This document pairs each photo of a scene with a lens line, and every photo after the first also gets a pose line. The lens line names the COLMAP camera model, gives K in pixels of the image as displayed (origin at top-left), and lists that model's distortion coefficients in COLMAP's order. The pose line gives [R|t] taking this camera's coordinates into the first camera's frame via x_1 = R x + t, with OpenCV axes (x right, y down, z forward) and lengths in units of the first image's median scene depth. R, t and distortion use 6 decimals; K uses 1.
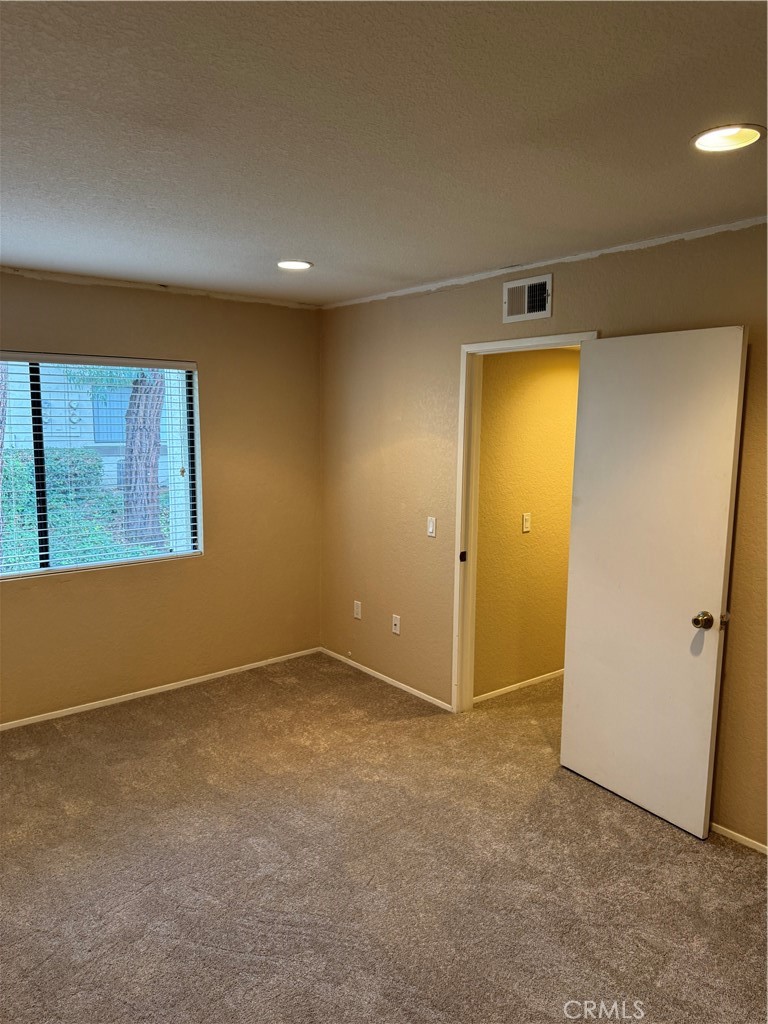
lens RADIAL K [[723.6, 0, 393.7], [0, 723.6, 513.7], [0, 0, 1]] dist [0.054454, -0.068365]
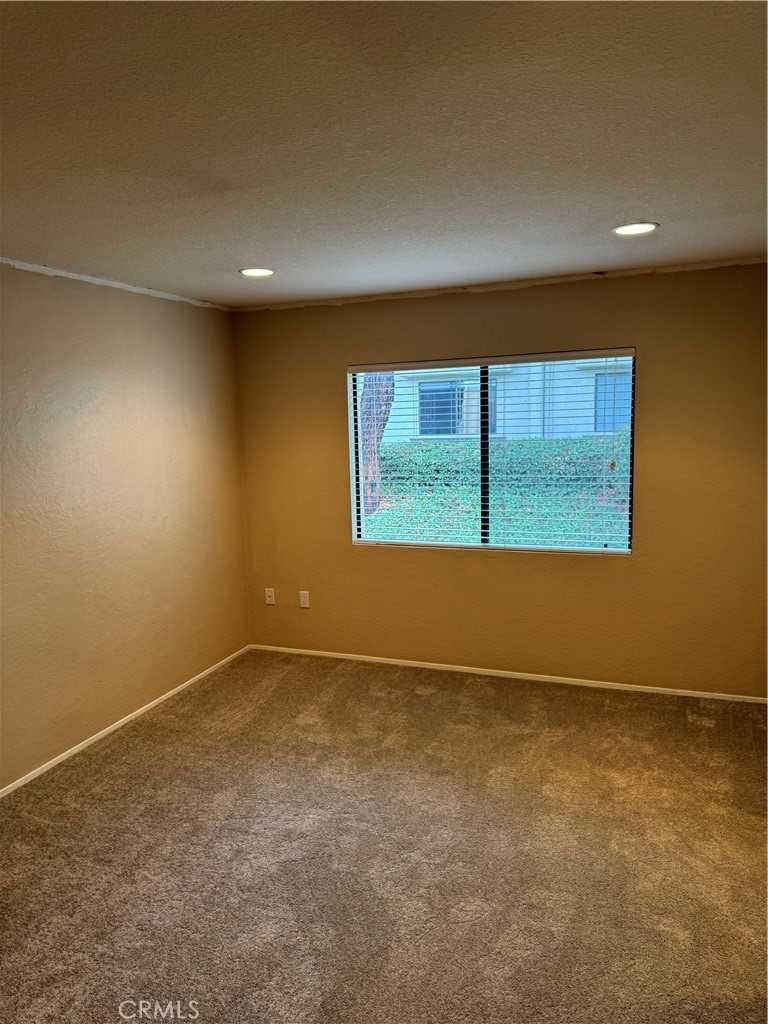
lens RADIAL K [[723.6, 0, 392.2], [0, 723.6, 511.3], [0, 0, 1]] dist [0.054454, -0.068365]
pose [[0.482640, 0.095859, -0.870557, 0.440303], [-0.084640, 0.994445, 0.062576, -0.035506], [0.871719, 0.043482, 0.488073, 0.309993]]
